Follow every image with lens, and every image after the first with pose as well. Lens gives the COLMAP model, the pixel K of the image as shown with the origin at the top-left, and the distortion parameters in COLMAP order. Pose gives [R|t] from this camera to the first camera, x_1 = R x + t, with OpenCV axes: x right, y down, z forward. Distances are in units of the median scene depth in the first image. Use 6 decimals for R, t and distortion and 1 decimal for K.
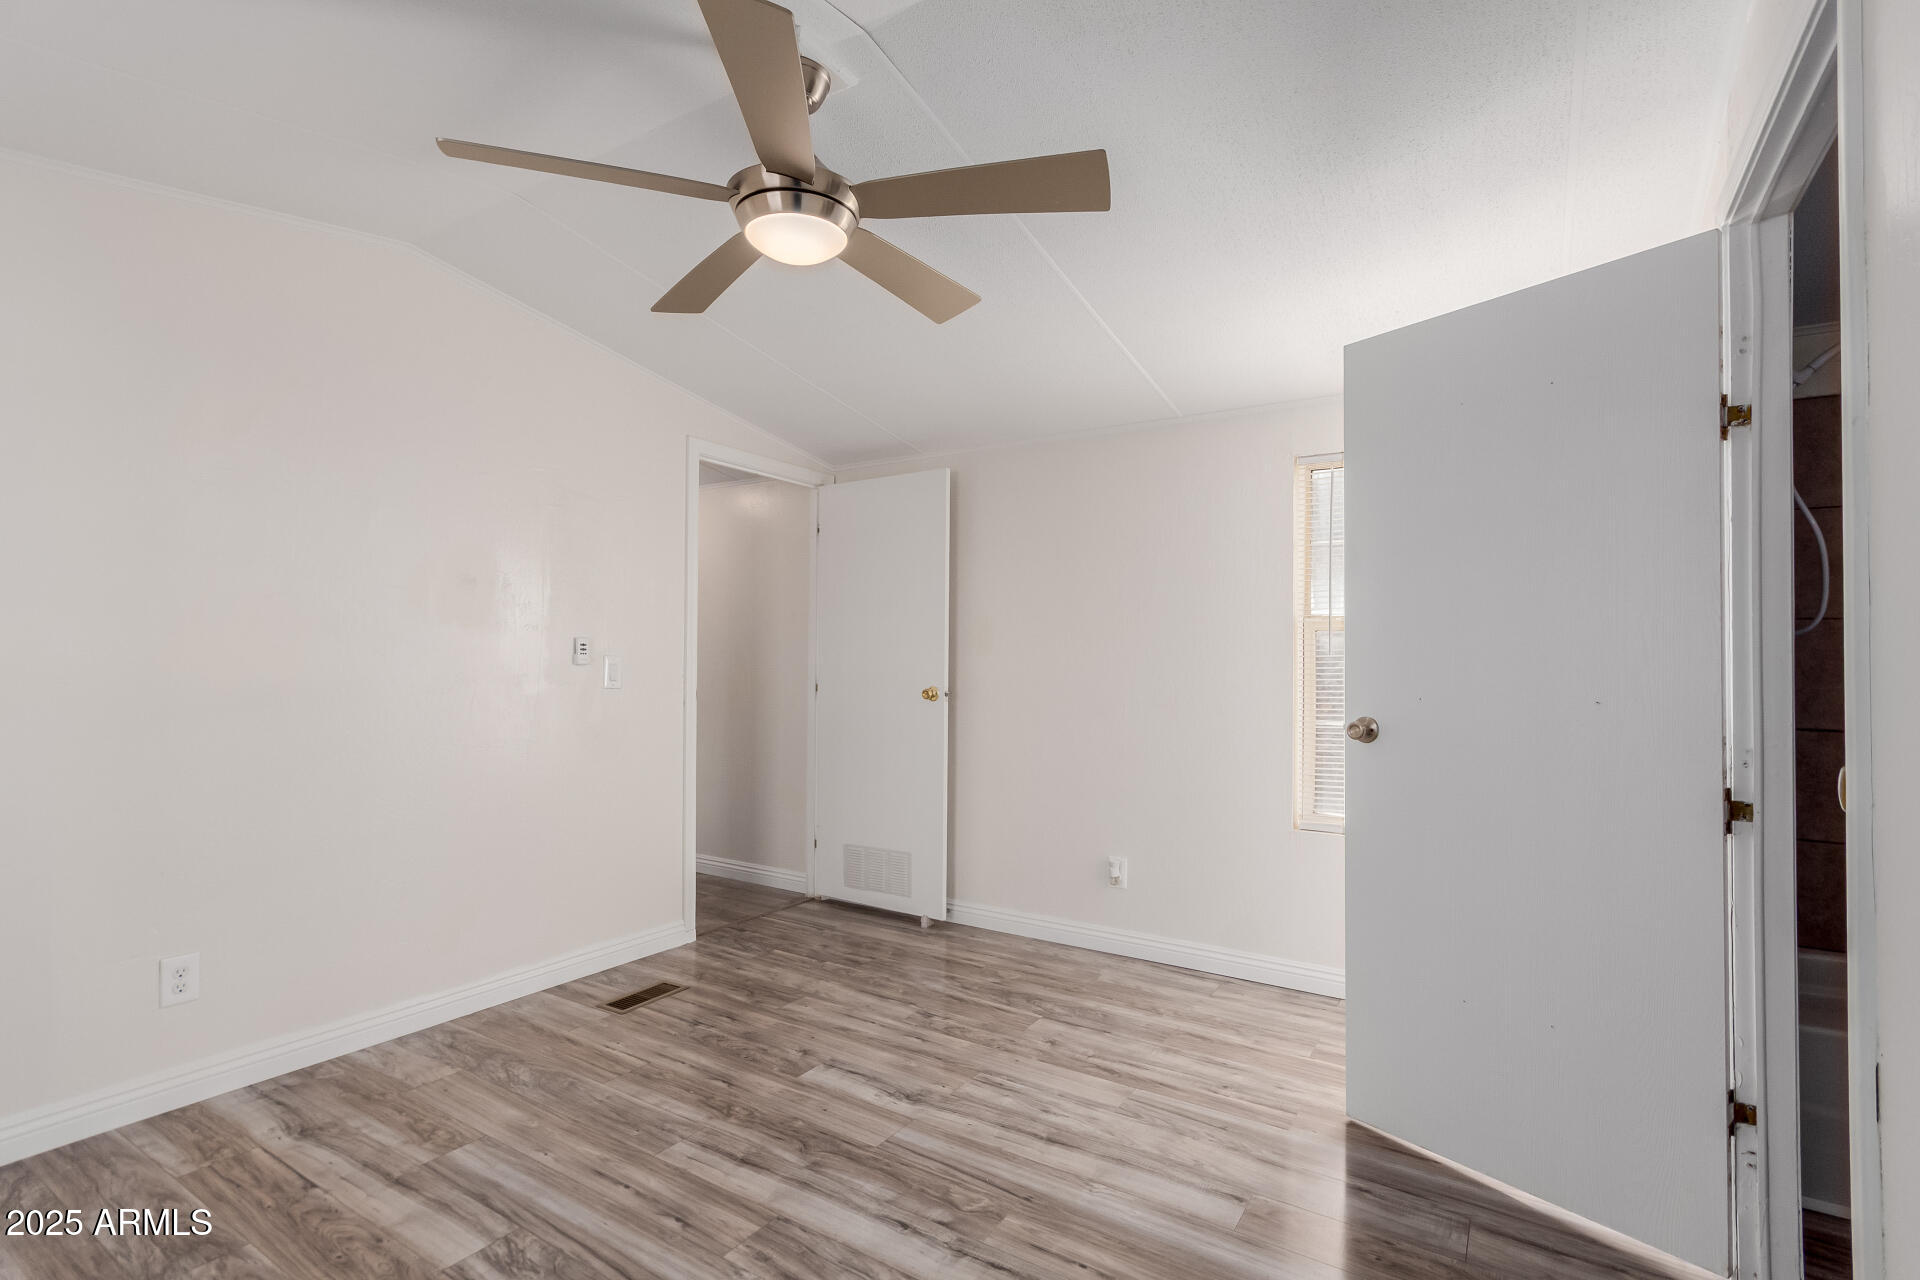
lens RADIAL K [[890.0, 0, 958.7], [0, 890.0, 670.0], [0, 0, 1]] dist [0.000055, -0.000009]
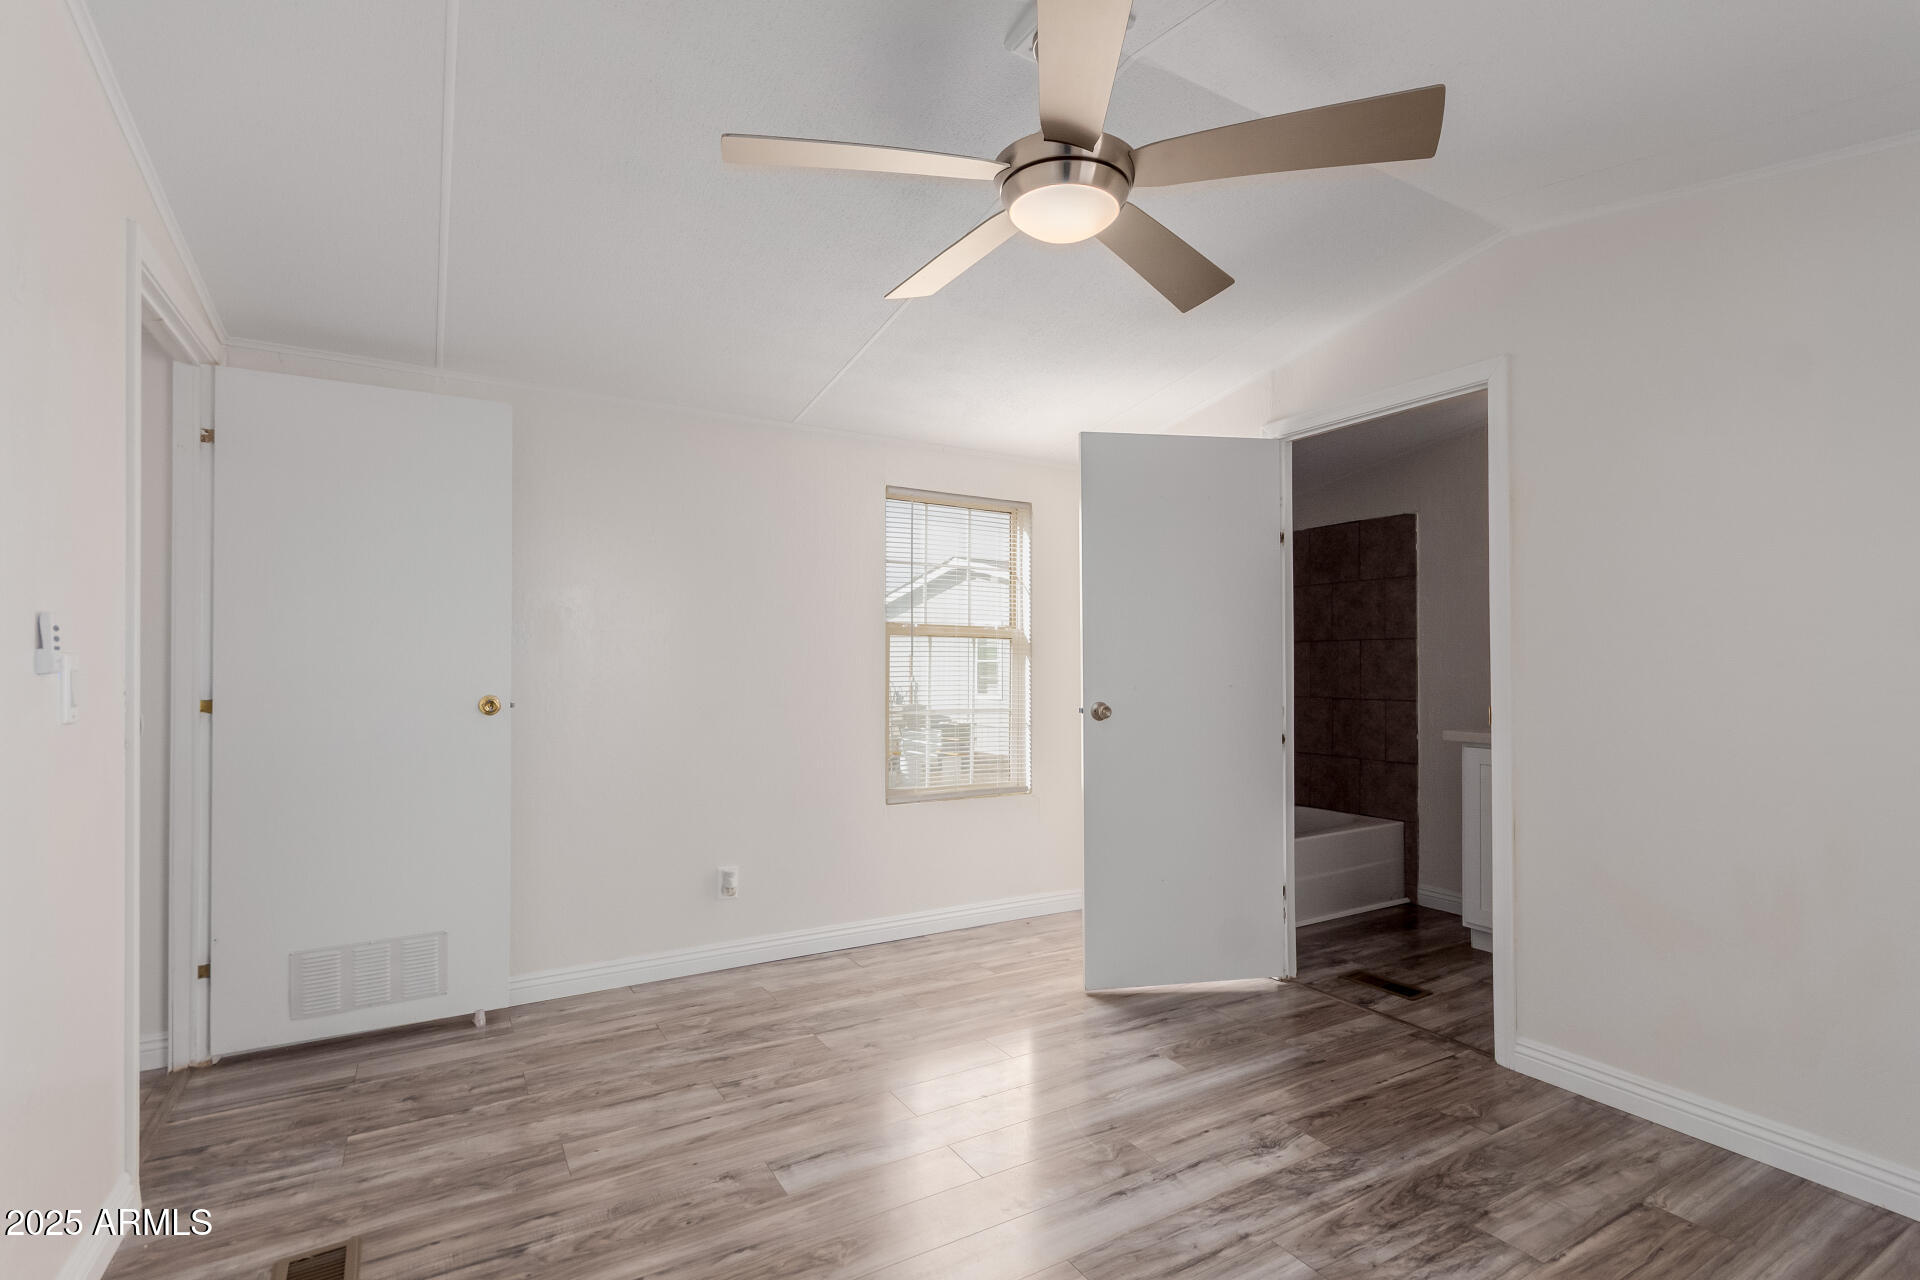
lens RADIAL K [[877.0, 0, 964.6], [0, 877.0, 680.9], [0, 0, 1]] dist [0.002218, 0.000676]
pose [[0.445568, -0.020313, 0.895017, -0.601392], [0.004967, 0.999783, 0.020218, -0.007816], [-0.895234, -0.004563, 0.445573, 0.390917]]
